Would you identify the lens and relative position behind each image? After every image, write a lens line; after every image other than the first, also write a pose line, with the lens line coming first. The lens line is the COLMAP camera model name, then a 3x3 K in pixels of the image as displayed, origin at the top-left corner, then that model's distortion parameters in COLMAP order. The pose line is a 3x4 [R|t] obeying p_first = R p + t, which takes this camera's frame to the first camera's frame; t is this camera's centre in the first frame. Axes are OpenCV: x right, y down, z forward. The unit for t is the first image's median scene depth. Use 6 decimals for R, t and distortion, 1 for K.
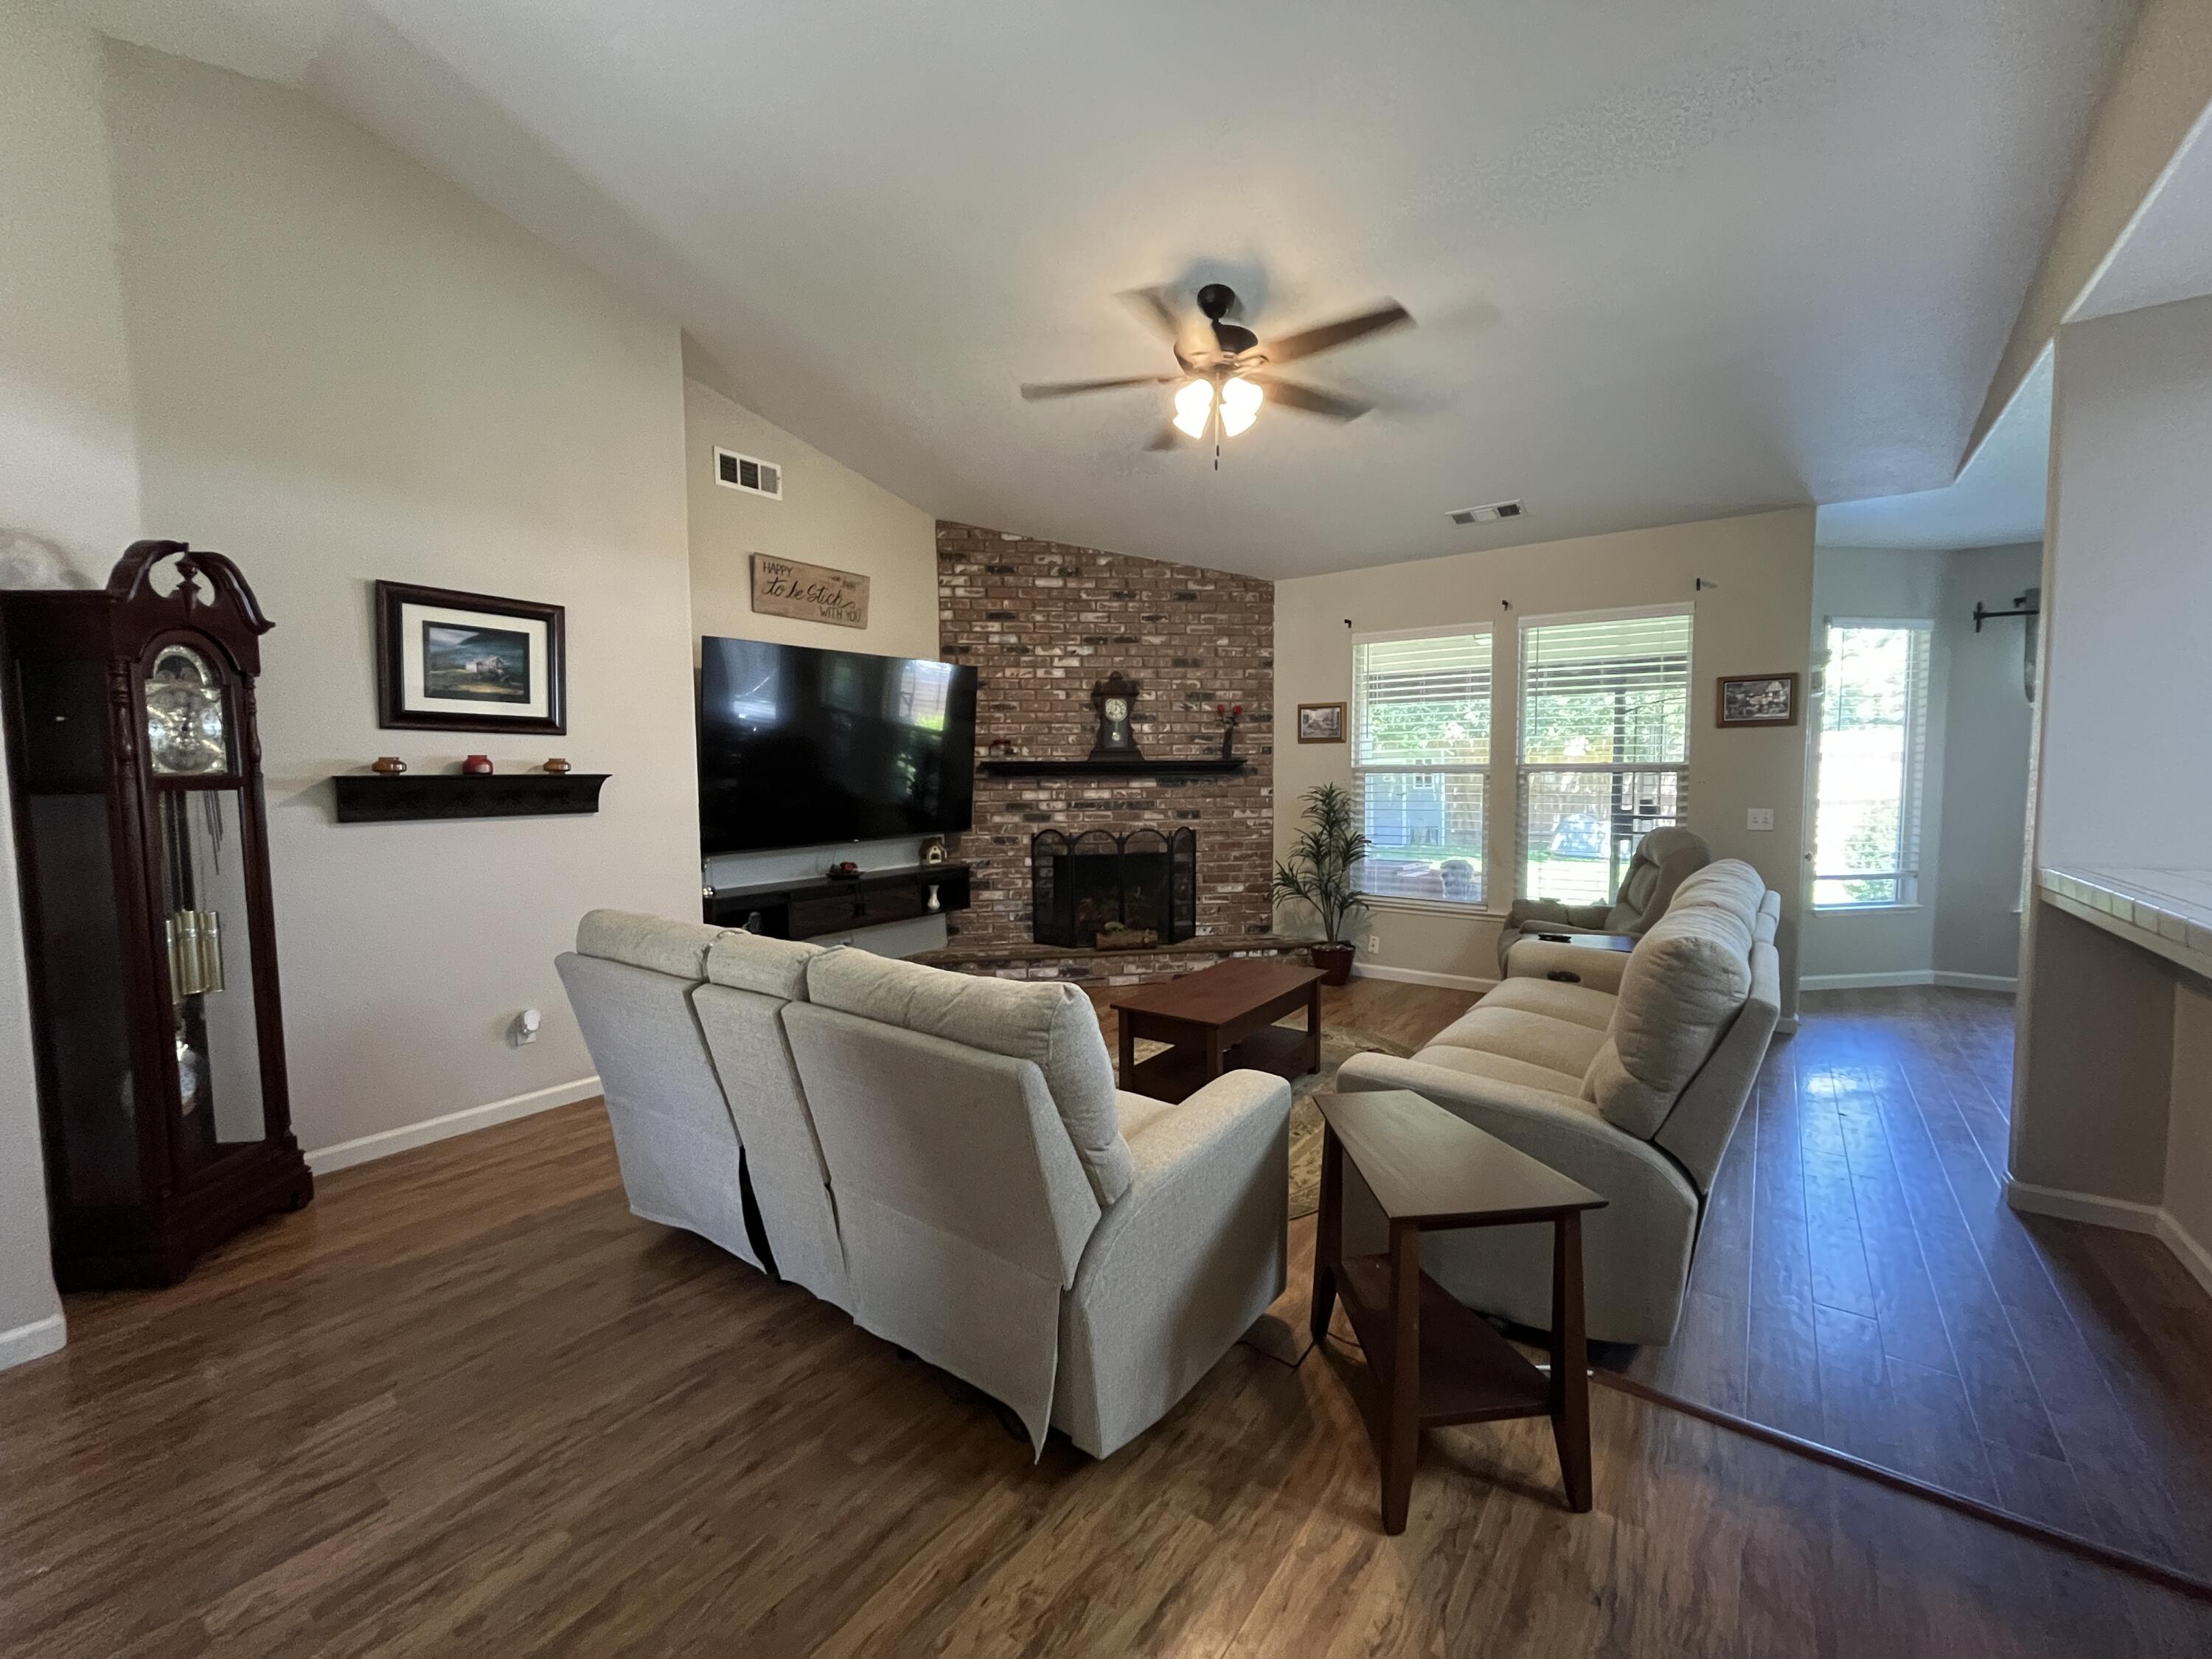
lens RADIAL K [[898.2, 0, 1100.0], [0, 898.2, 827.8], [0, 0, 1]] dist [-0.003381, 0.000633]
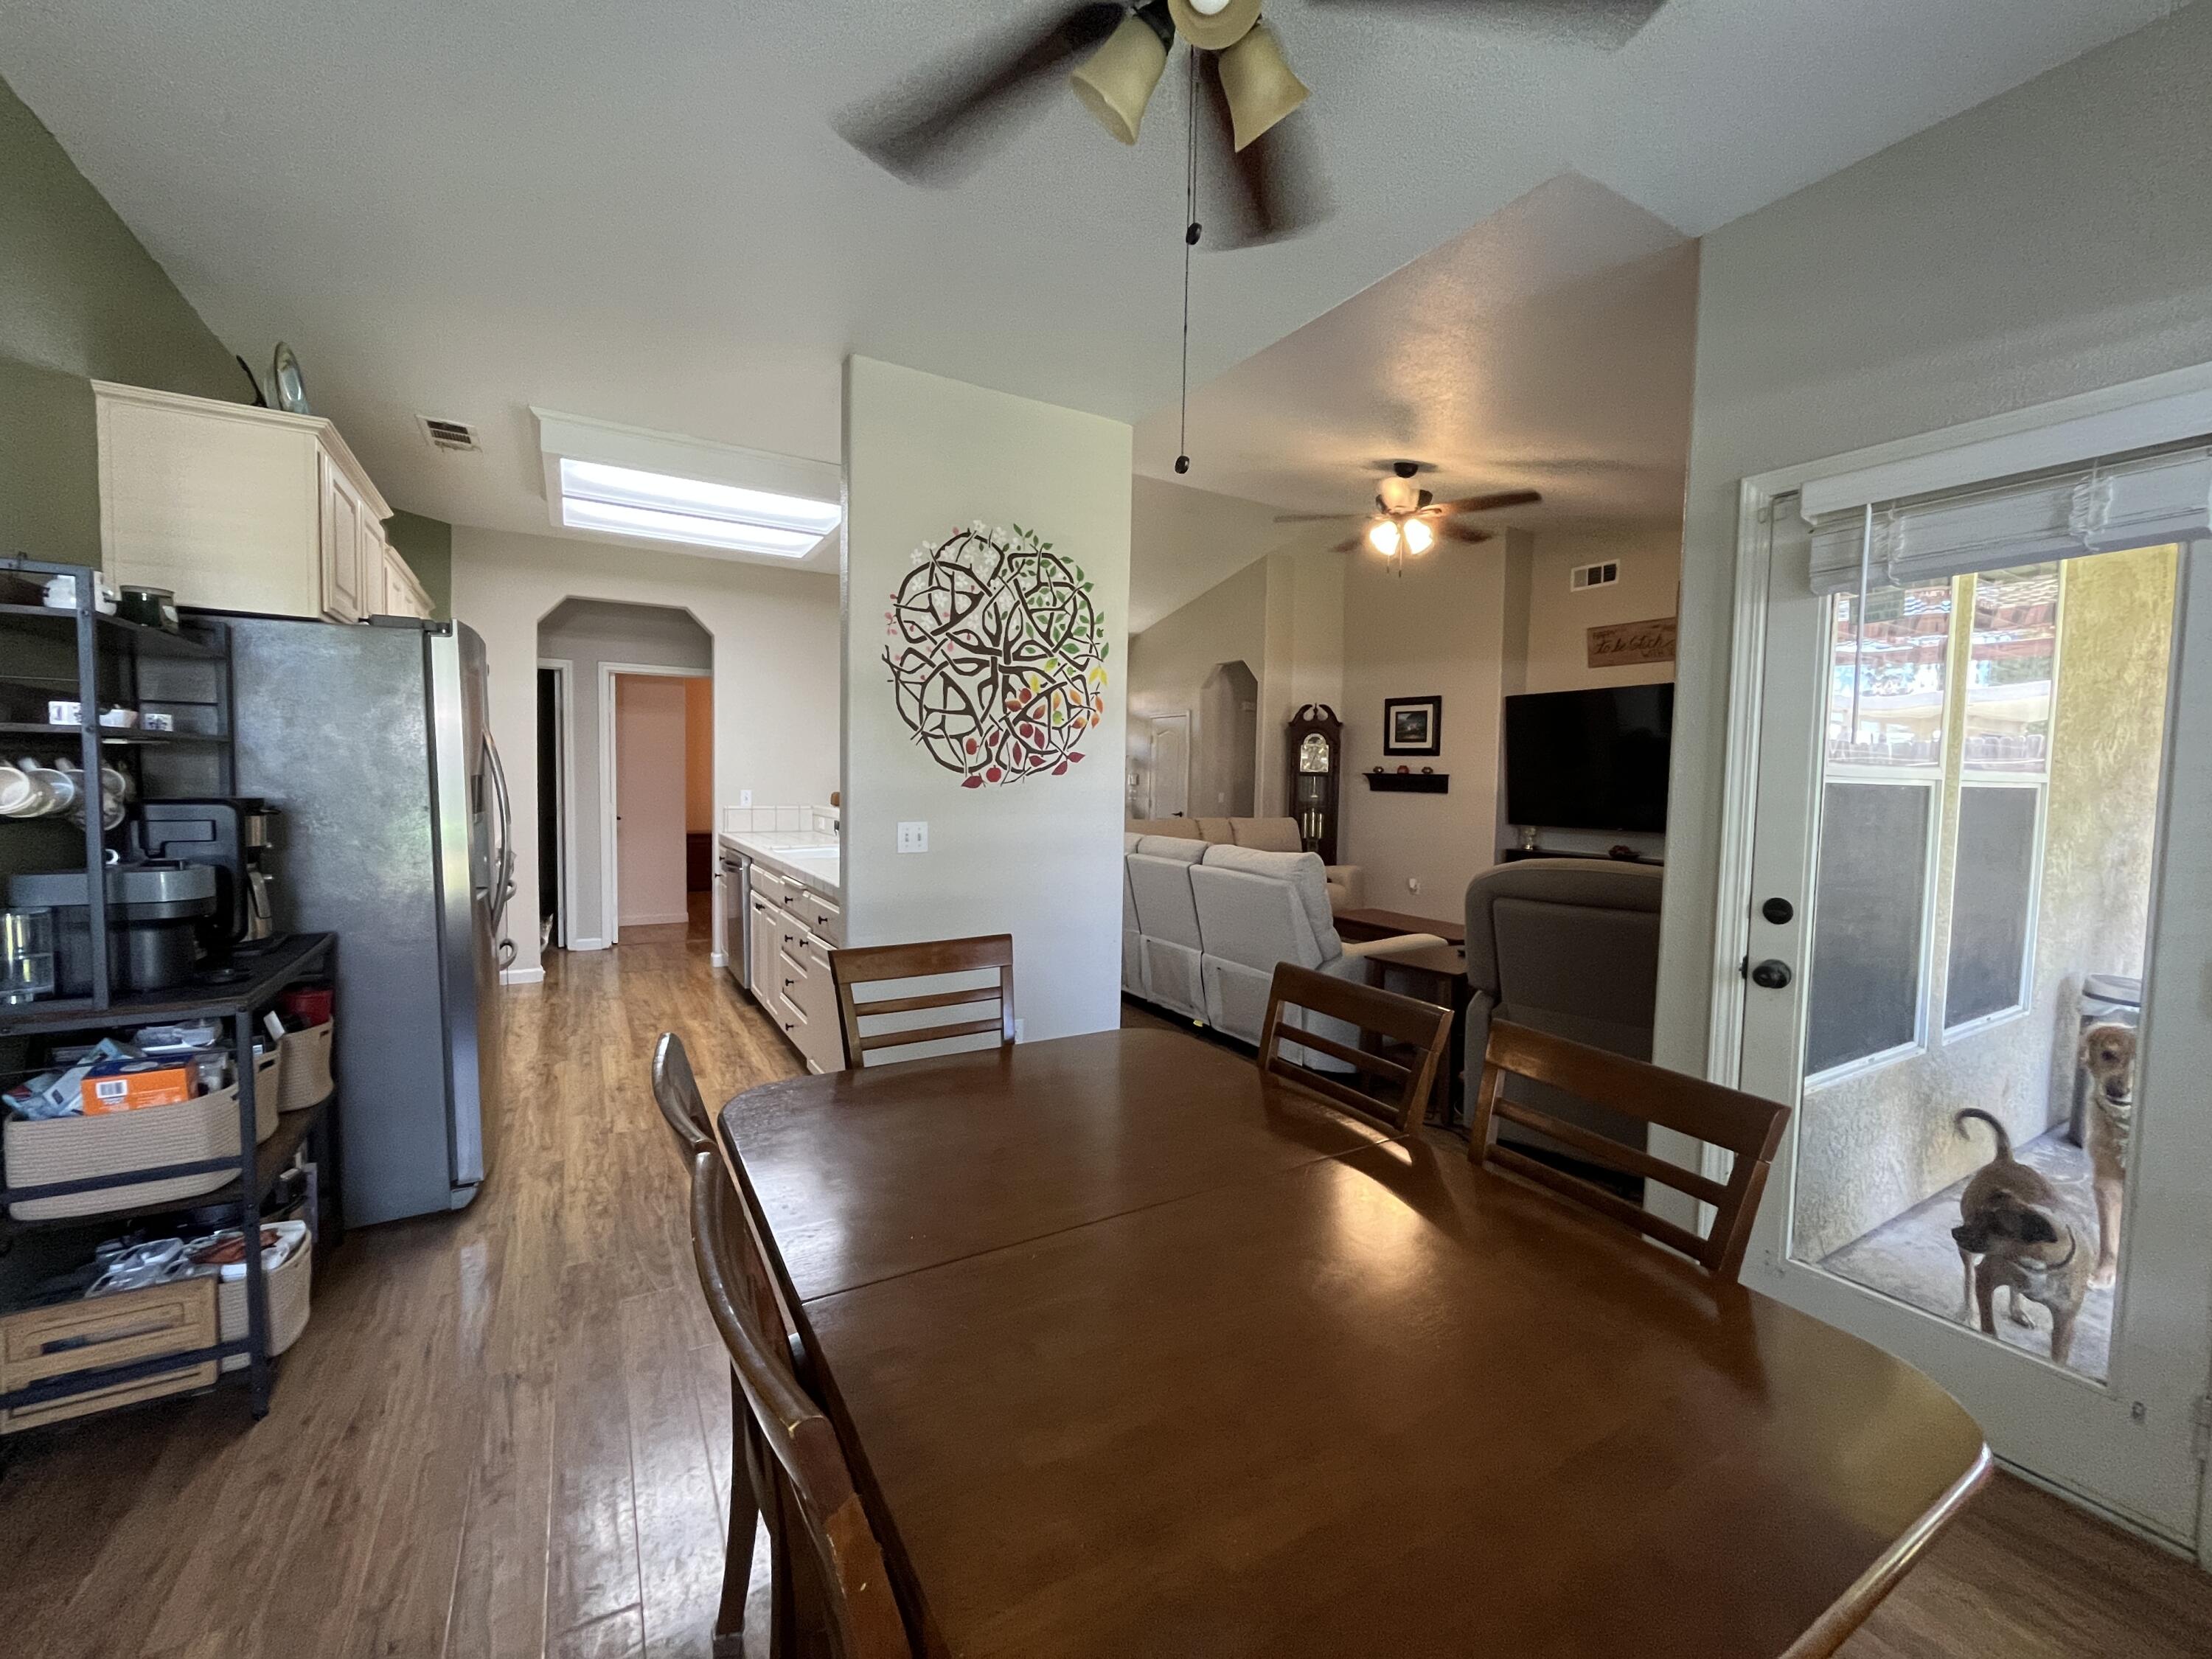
lens RADIAL K [[898.2, 0, 1098.4], [0, 898.2, 826.2], [0, 0, 1]] dist [-0.003381, 0.000633]
pose [[-0.396199, 0.053535, -0.916602, 1.347240], [-0.077164, 0.992826, 0.091341, -0.056204], [0.914916, 0.106918, -0.389226, 0.890552]]
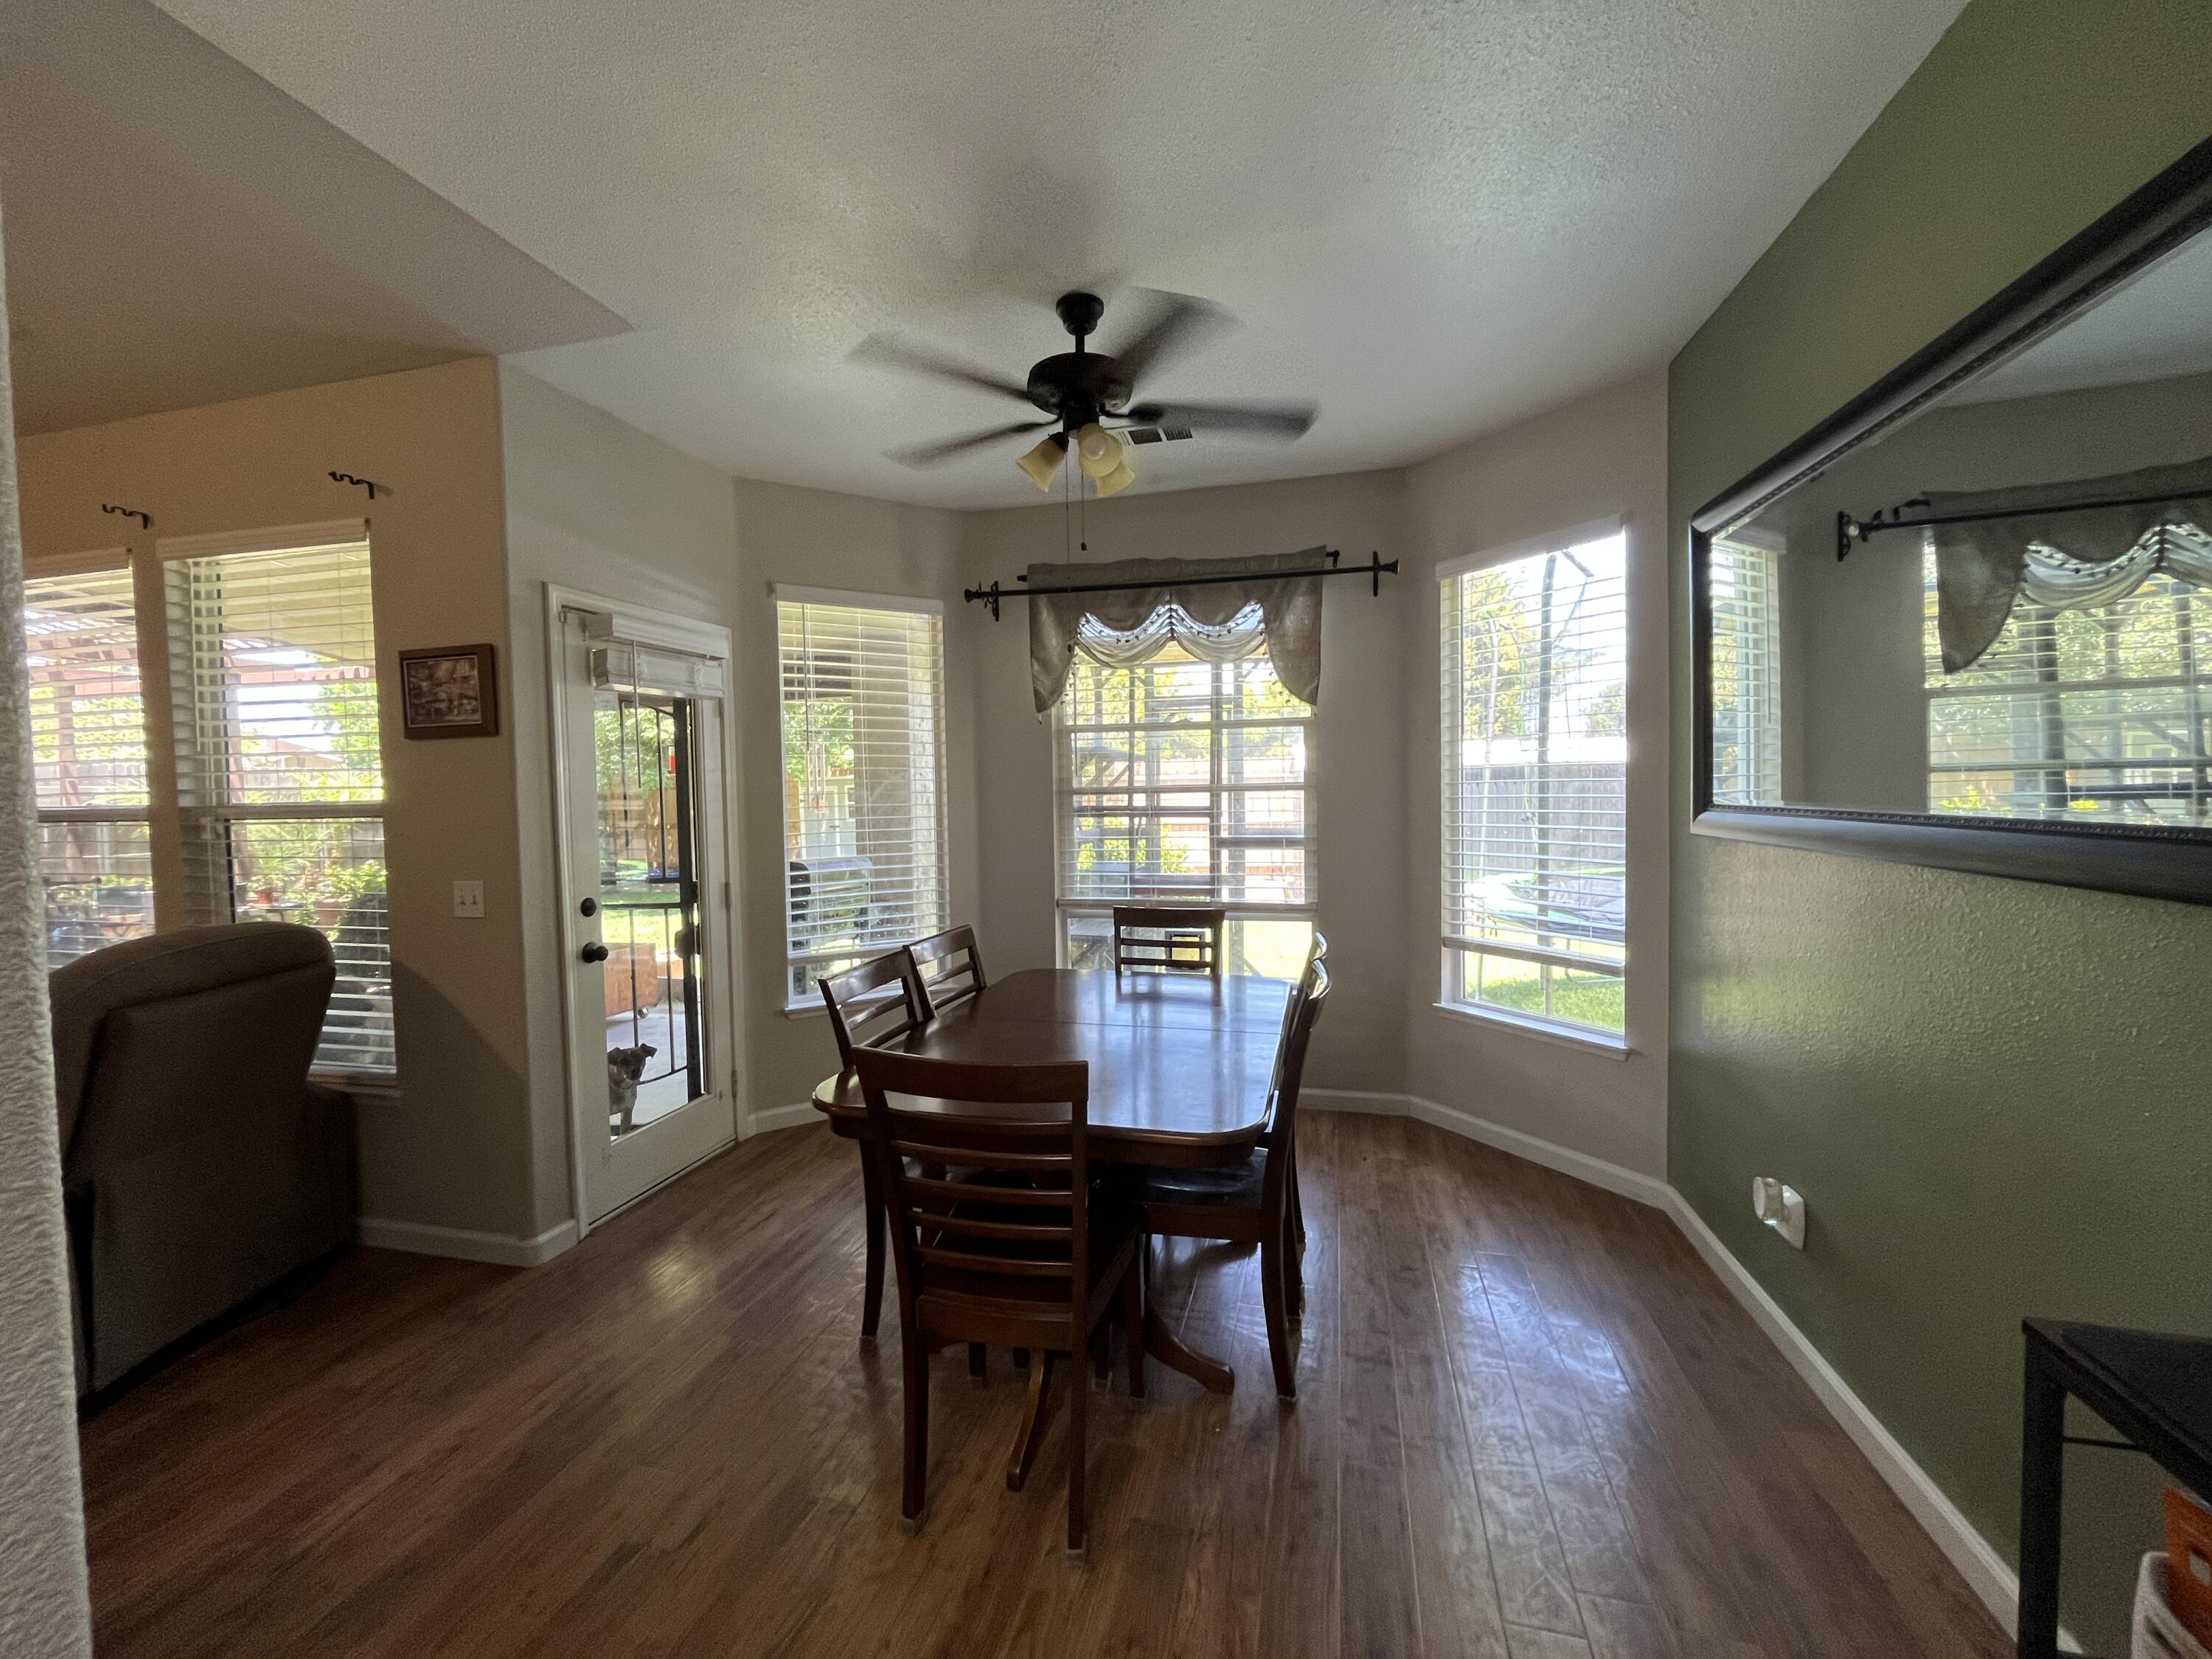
lens RADIAL K [[898.2, 0, 1101.3], [0, 898.2, 825.0], [0, 0, 1]] dist [-0.003381, 0.000633]
pose [[0.926375, -0.025683, 0.375726, 0.902811], [0.038335, 0.998920, -0.026235, -0.026351], [-0.374647, 0.038707, 0.926359, 0.317080]]
